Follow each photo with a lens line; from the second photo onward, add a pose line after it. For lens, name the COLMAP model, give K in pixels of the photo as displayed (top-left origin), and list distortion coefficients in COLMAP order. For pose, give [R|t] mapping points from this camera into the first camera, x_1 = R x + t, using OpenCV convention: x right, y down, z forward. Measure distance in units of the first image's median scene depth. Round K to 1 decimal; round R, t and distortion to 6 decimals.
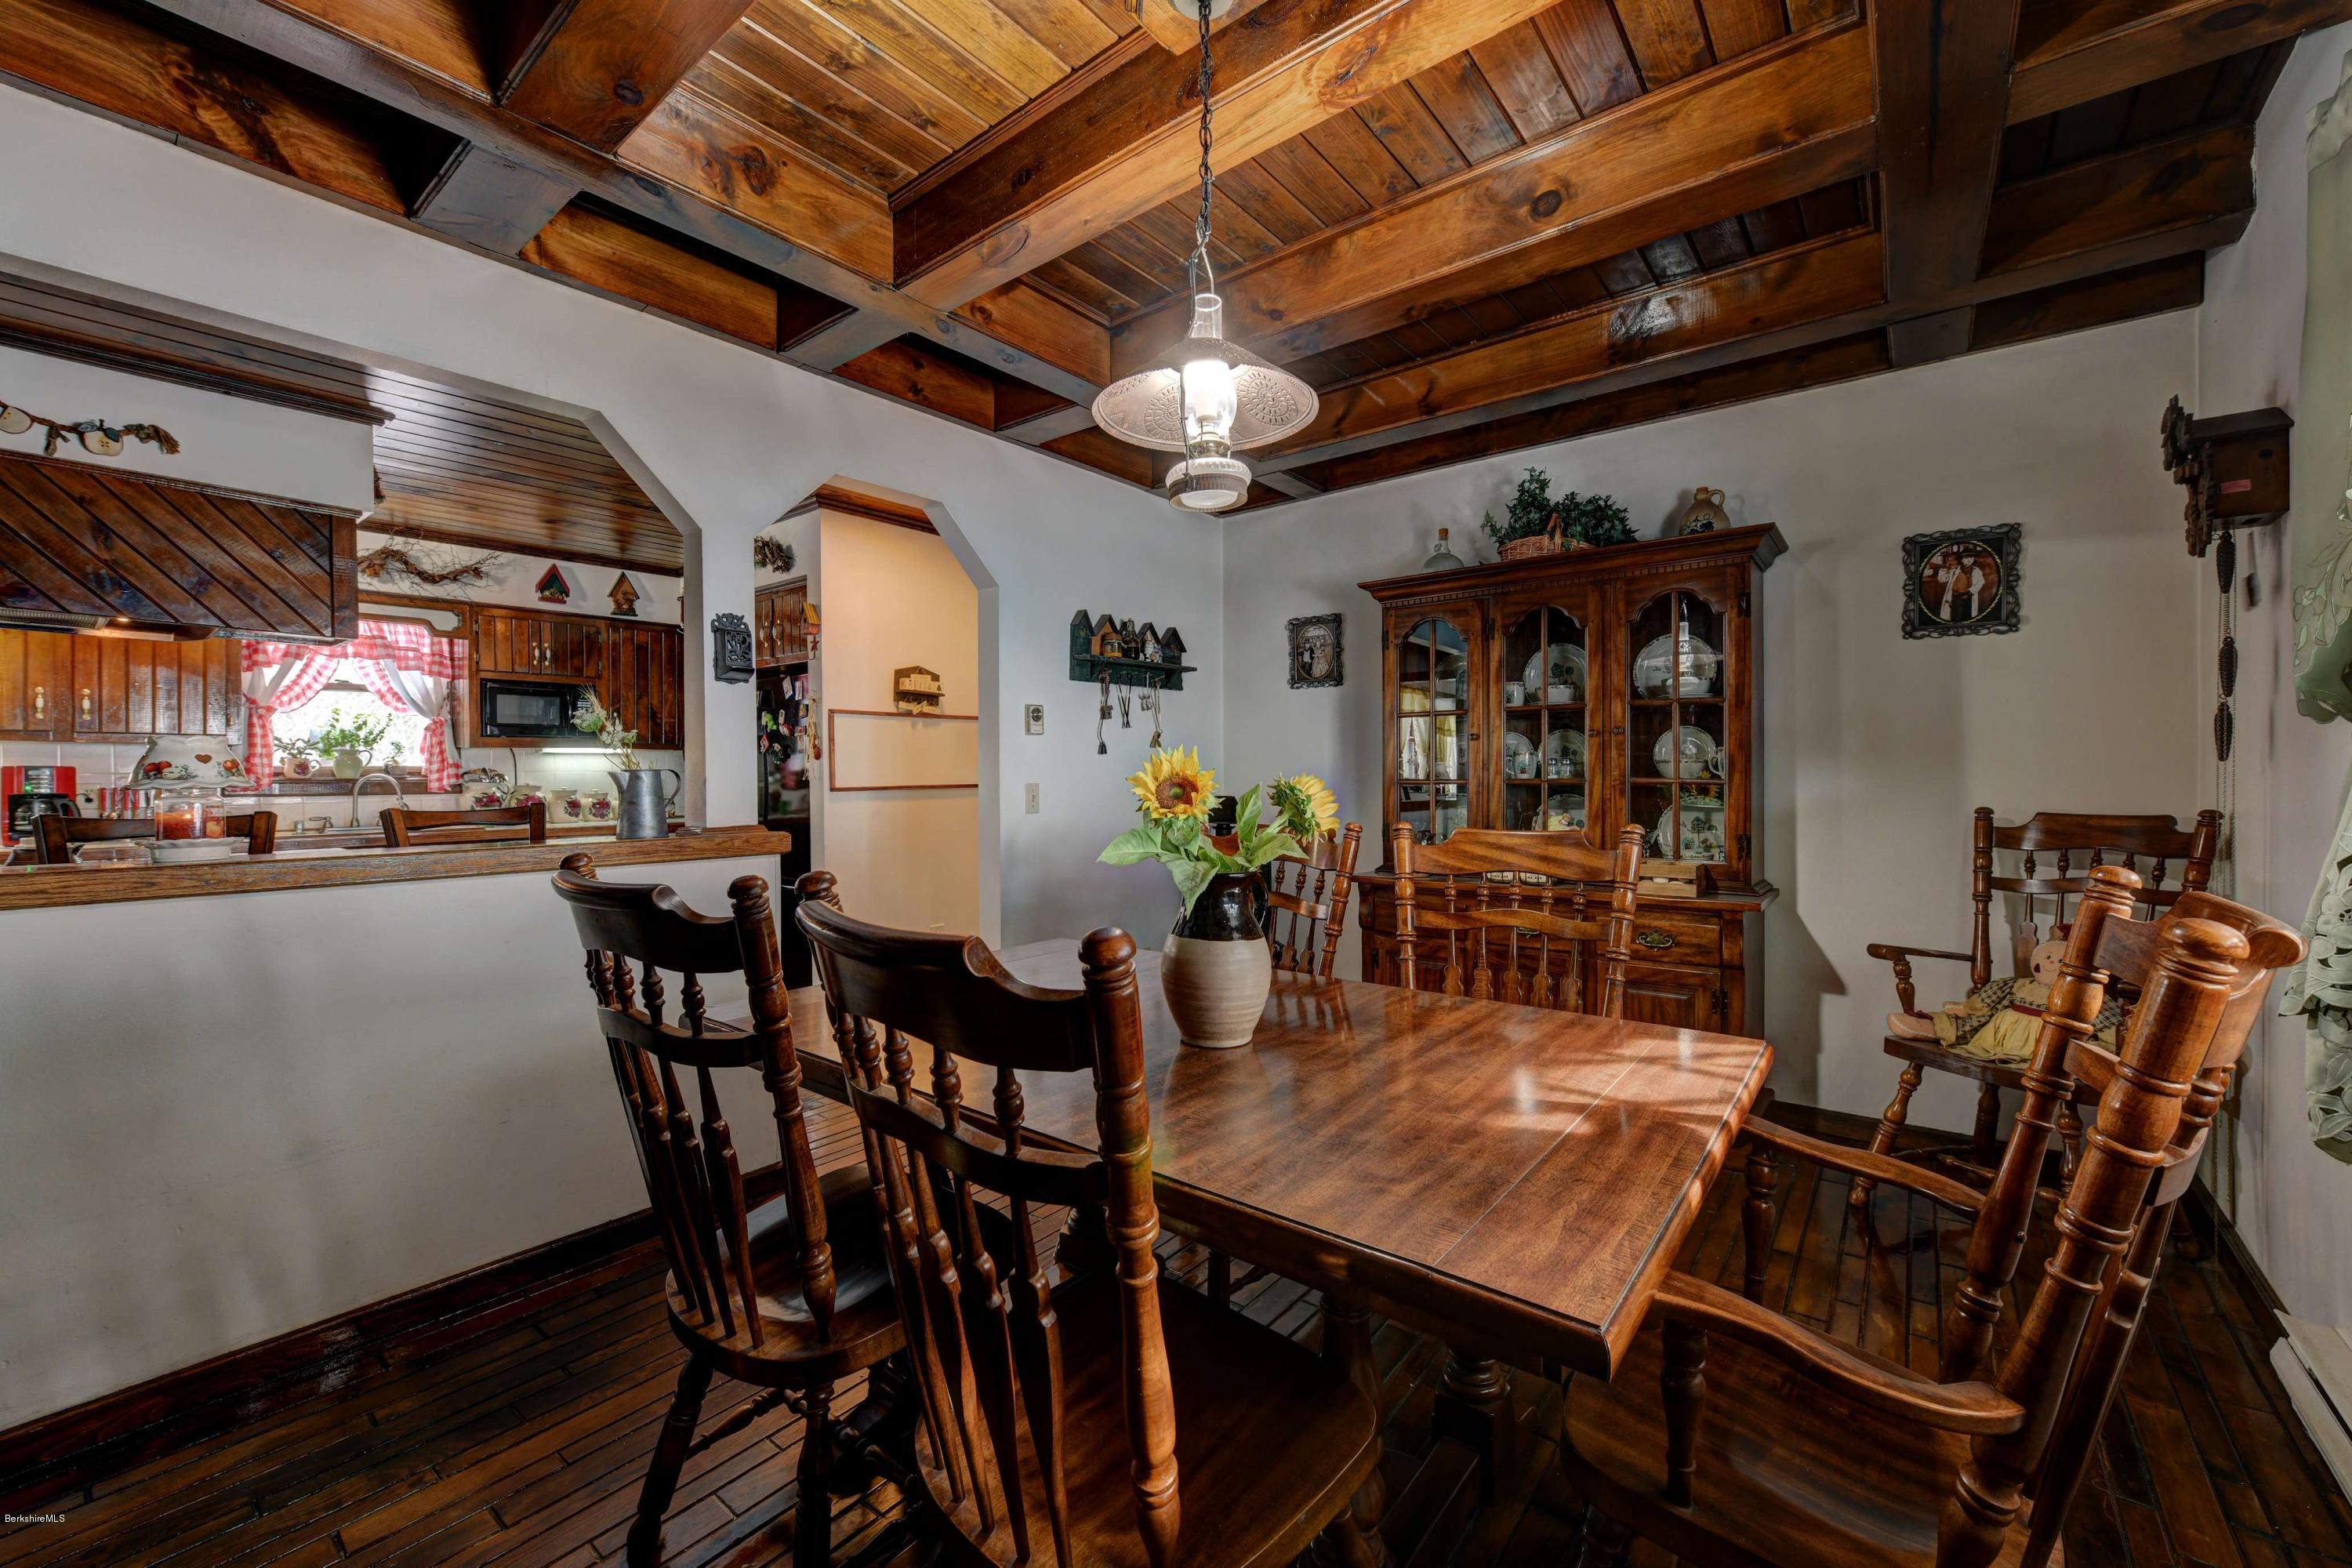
lens RADIAL K [[935.6, 0, 1187.4], [0, 935.6, 782.8], [0, 0, 1]] dist [-0.001158, -0.001979]
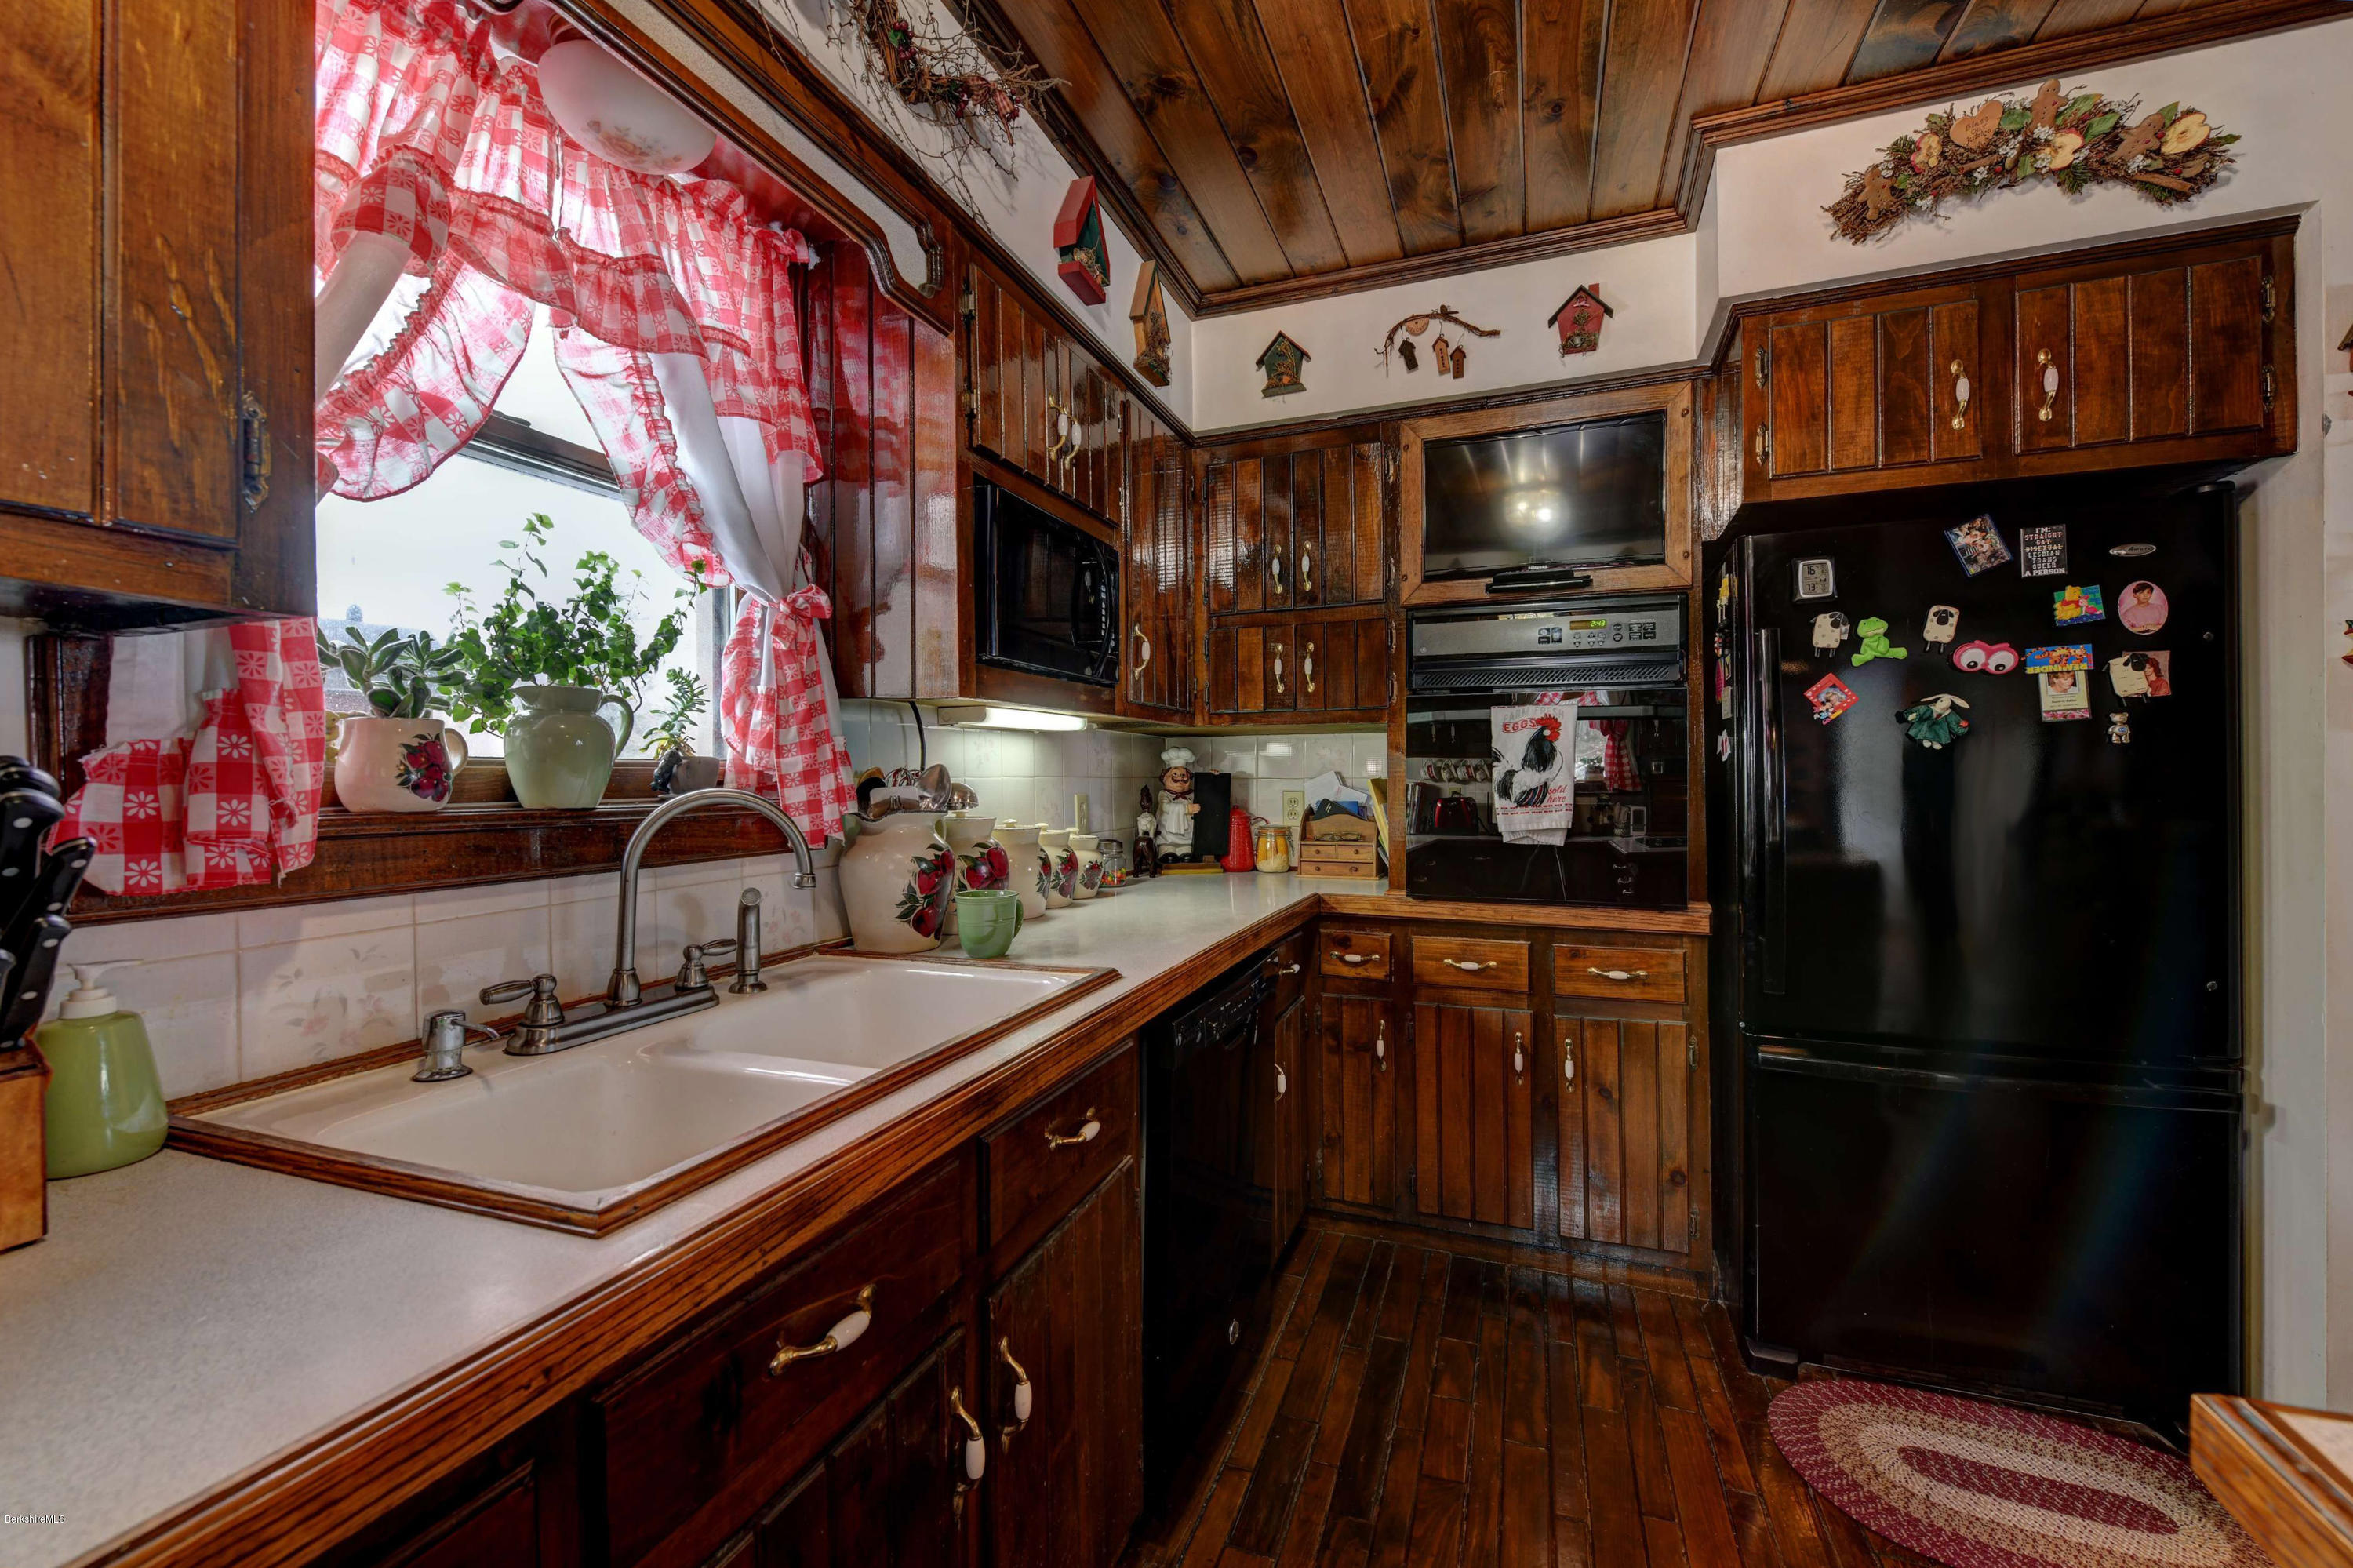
lens RADIAL K [[936.0, 0, 1187.9], [0, 936.0, 782.8], [0, 0, 1]] dist [-0.001158, -0.001979]
pose [[0.950403, -0.011044, 0.310825, -0.827873], [0.013073, 0.999905, -0.004444, -0.008046], [-0.310746, 0.008287, 0.950457, 0.720587]]
